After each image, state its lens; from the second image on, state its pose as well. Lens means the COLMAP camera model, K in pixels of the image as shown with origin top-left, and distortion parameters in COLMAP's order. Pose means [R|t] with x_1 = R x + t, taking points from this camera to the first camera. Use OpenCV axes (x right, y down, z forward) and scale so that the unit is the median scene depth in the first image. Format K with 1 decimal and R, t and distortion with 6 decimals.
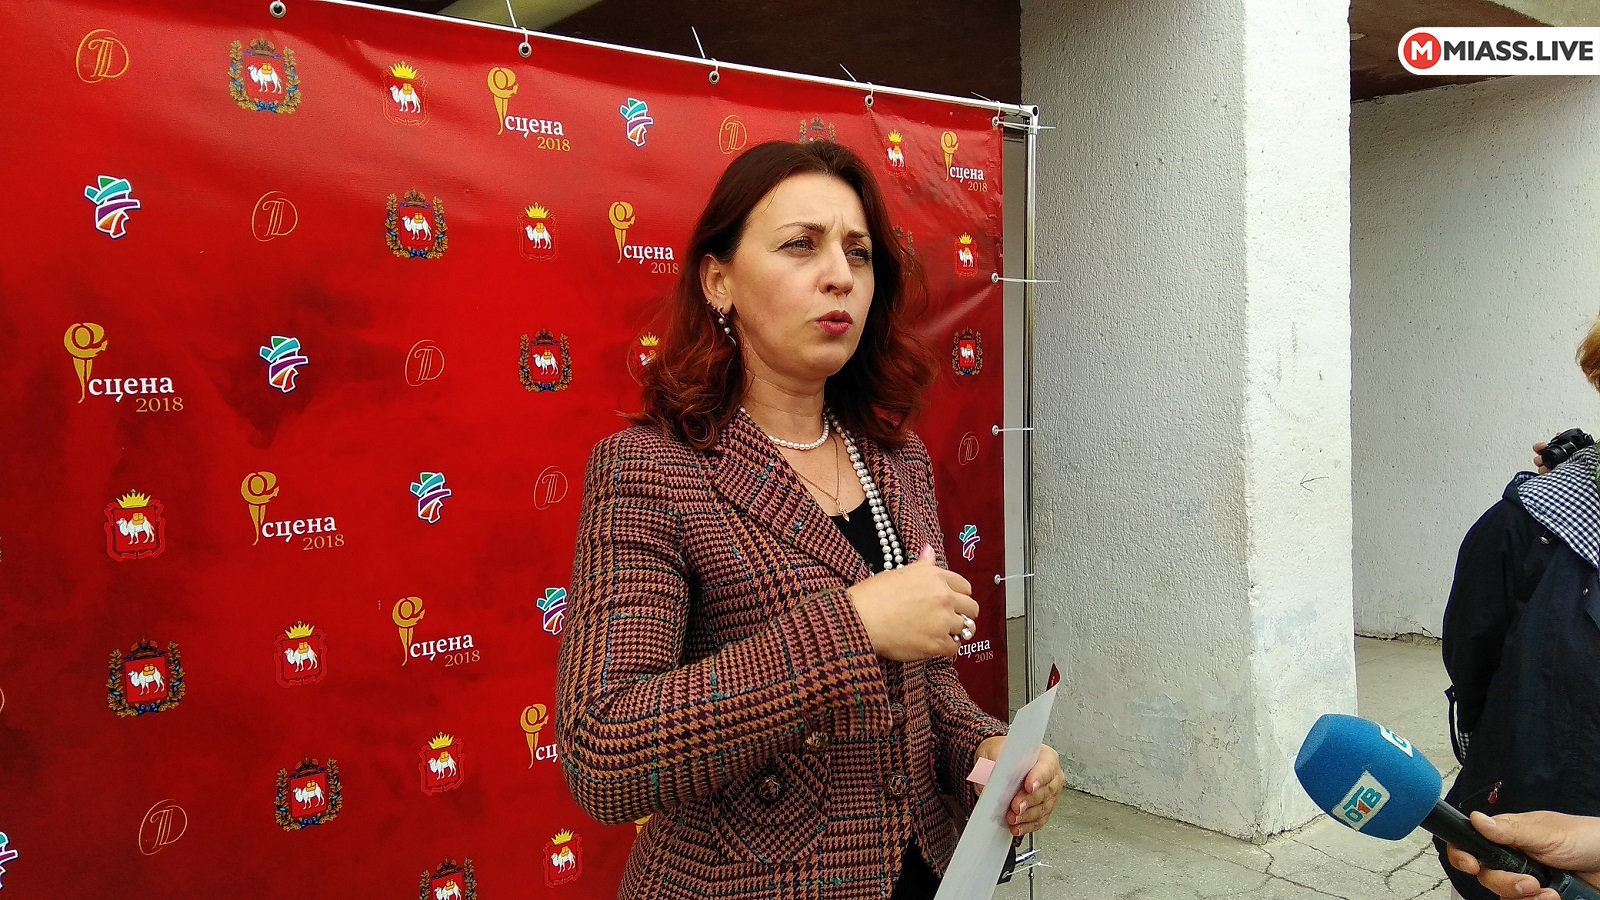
lens RADIAL K [[1222.7, 0, 800.0], [0, 1222.7, 450.0], [0, 0, 1]] dist [0.104131, -0.174959]
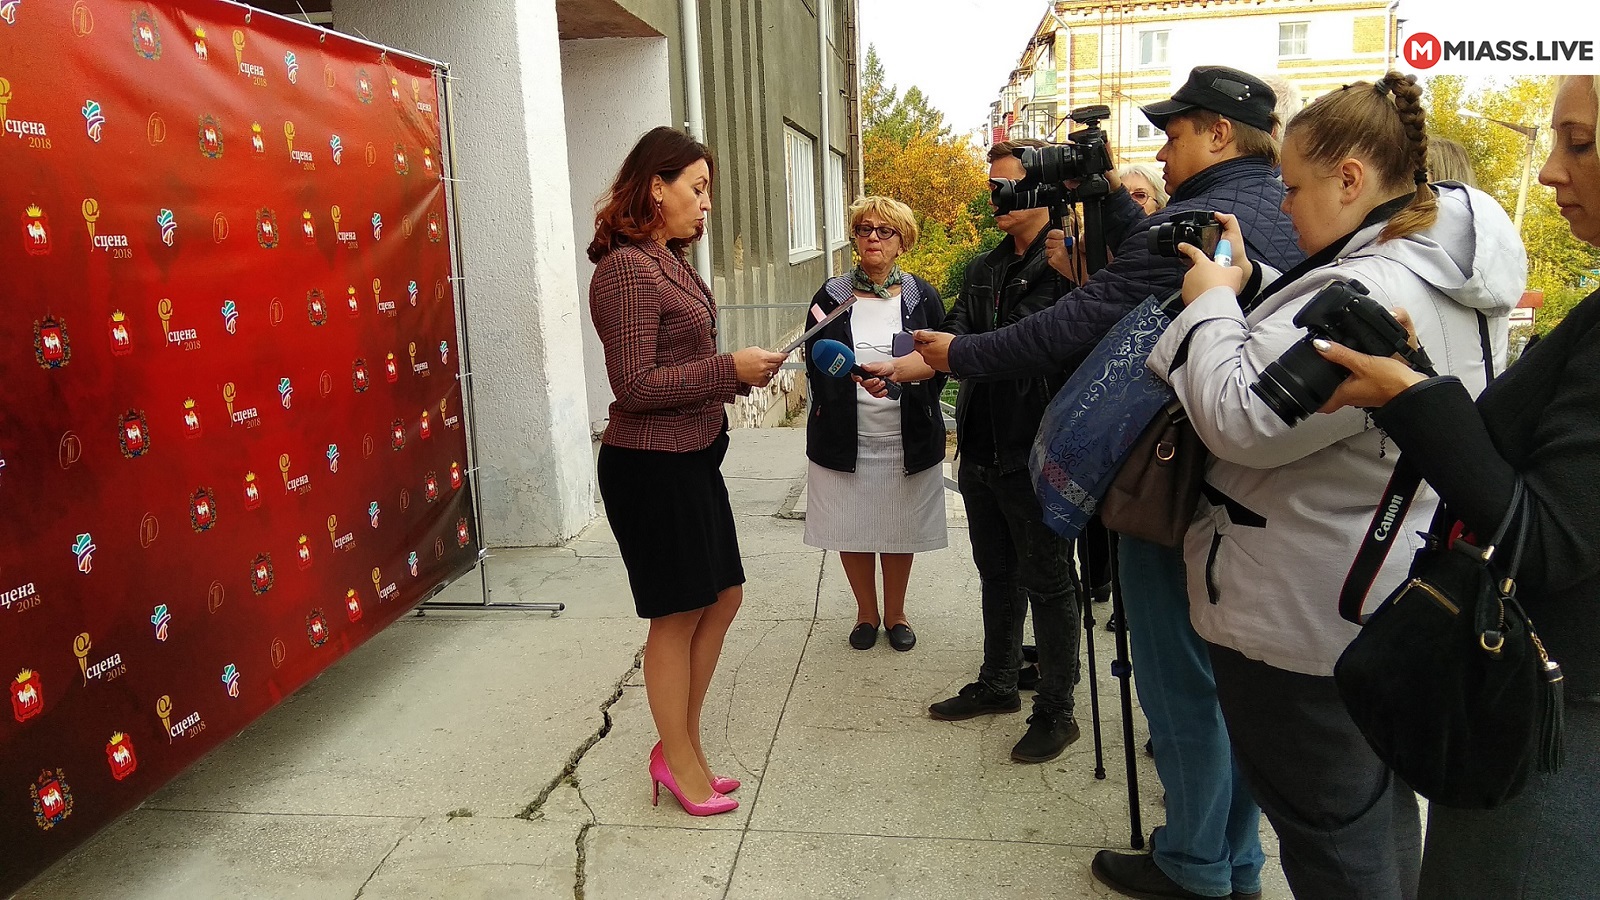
lens RADIAL K [[1222.7, 0, 800.0], [0, 1222.7, 450.0], [0, 0, 1]] dist [0.104131, -0.174959]
pose [[0.712171, -0.118375, 0.691953, -0.630218], [0.056202, 0.992131, 0.111883, 0.049202], [-0.699752, -0.040791, 0.713220, -0.422614]]
